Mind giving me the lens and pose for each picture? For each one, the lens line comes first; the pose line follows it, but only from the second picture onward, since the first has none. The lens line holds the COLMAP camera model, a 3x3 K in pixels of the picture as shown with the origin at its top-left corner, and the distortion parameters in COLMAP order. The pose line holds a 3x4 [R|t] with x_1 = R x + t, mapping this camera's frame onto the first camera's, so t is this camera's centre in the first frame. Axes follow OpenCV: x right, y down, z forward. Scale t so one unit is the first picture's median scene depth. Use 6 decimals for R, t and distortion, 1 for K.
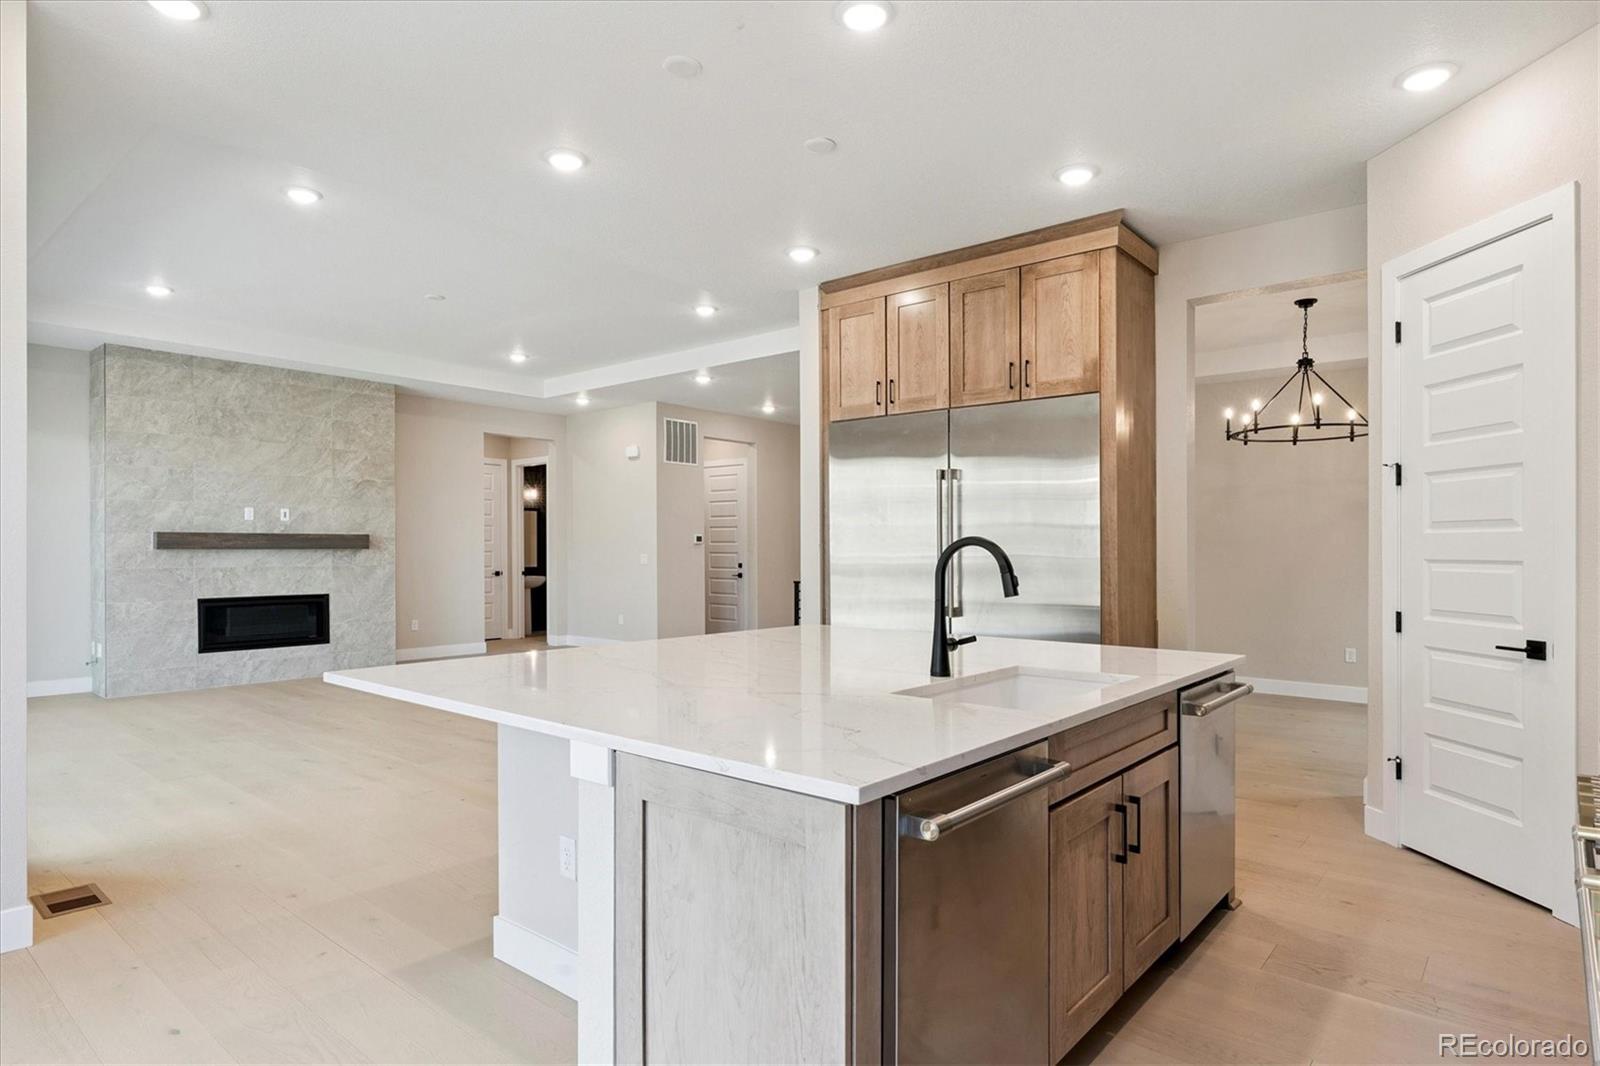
lens RADIAL K [[888.9, 0, 800.0], [0, 888.9, 533.0], [0, 0, 1]] dist [0.000348, 0.000842]
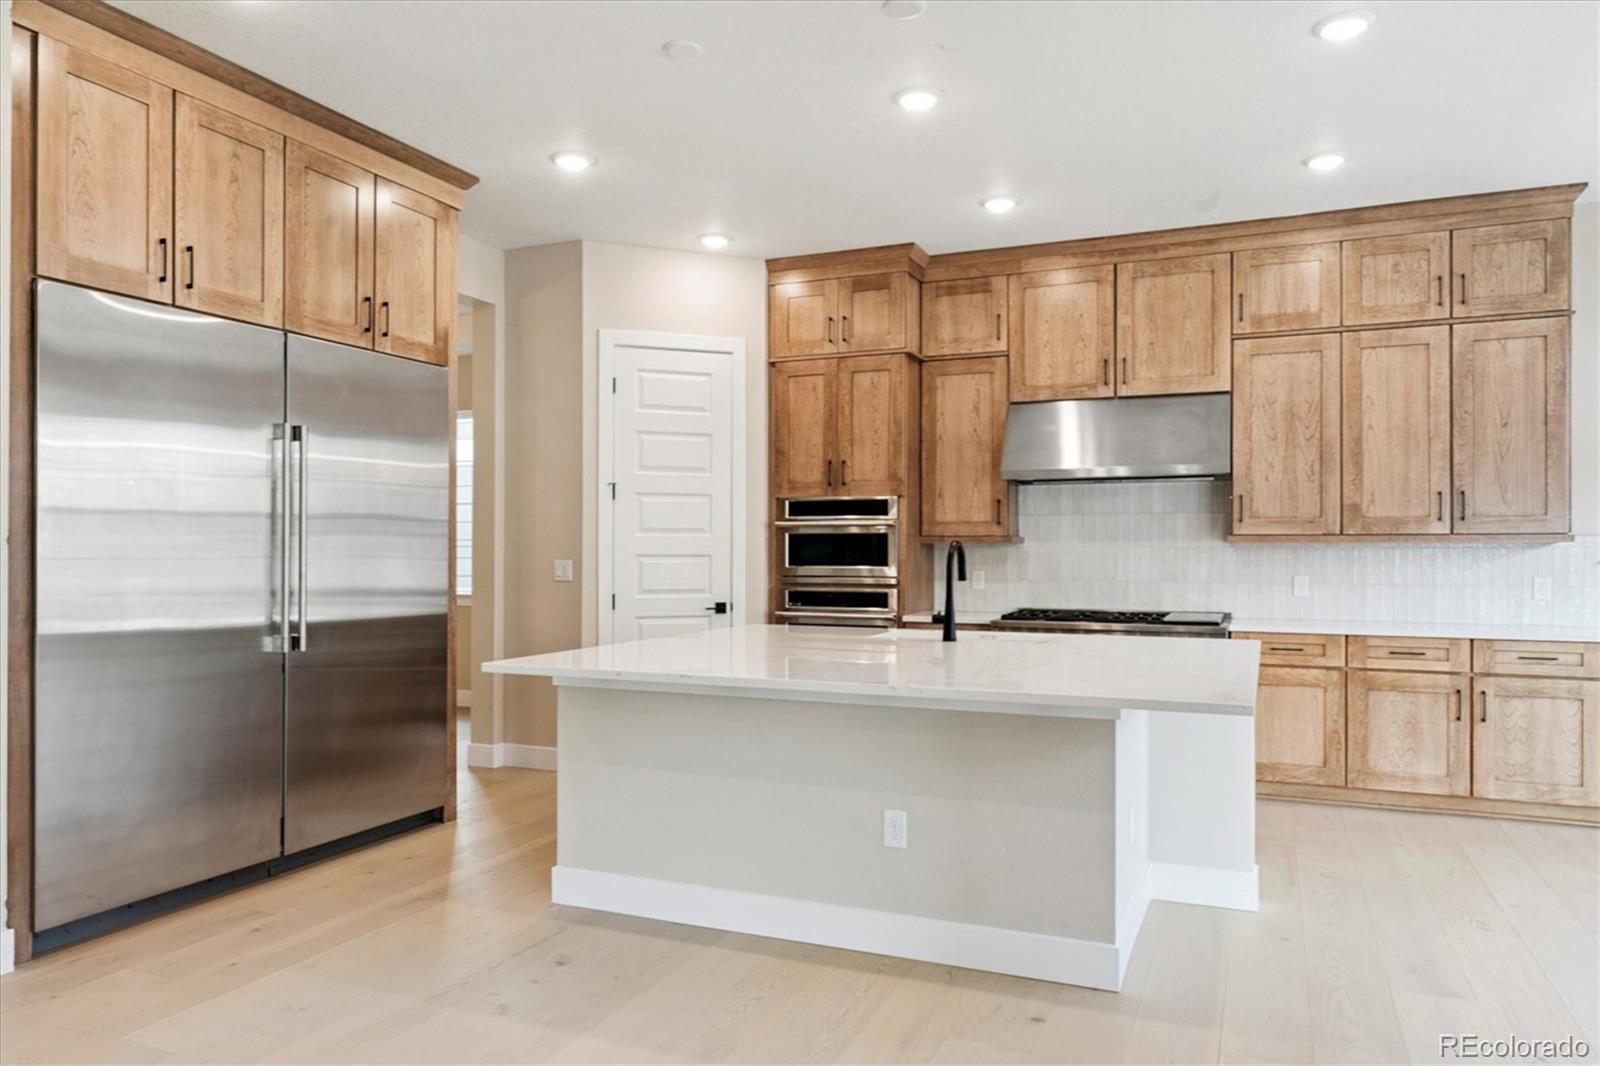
lens RADIAL K [[1083.0, 0, 800.0], [0, 1083.0, 533.0], [0, 0, 1]] dist [0.001271, 0.000469]
pose [[-0.287815, 0.012154, 0.957609, -0.765834], [-0.021371, 0.999589, -0.019110, 0.017057], [-0.957448, -0.025965, -0.287437, 0.942867]]
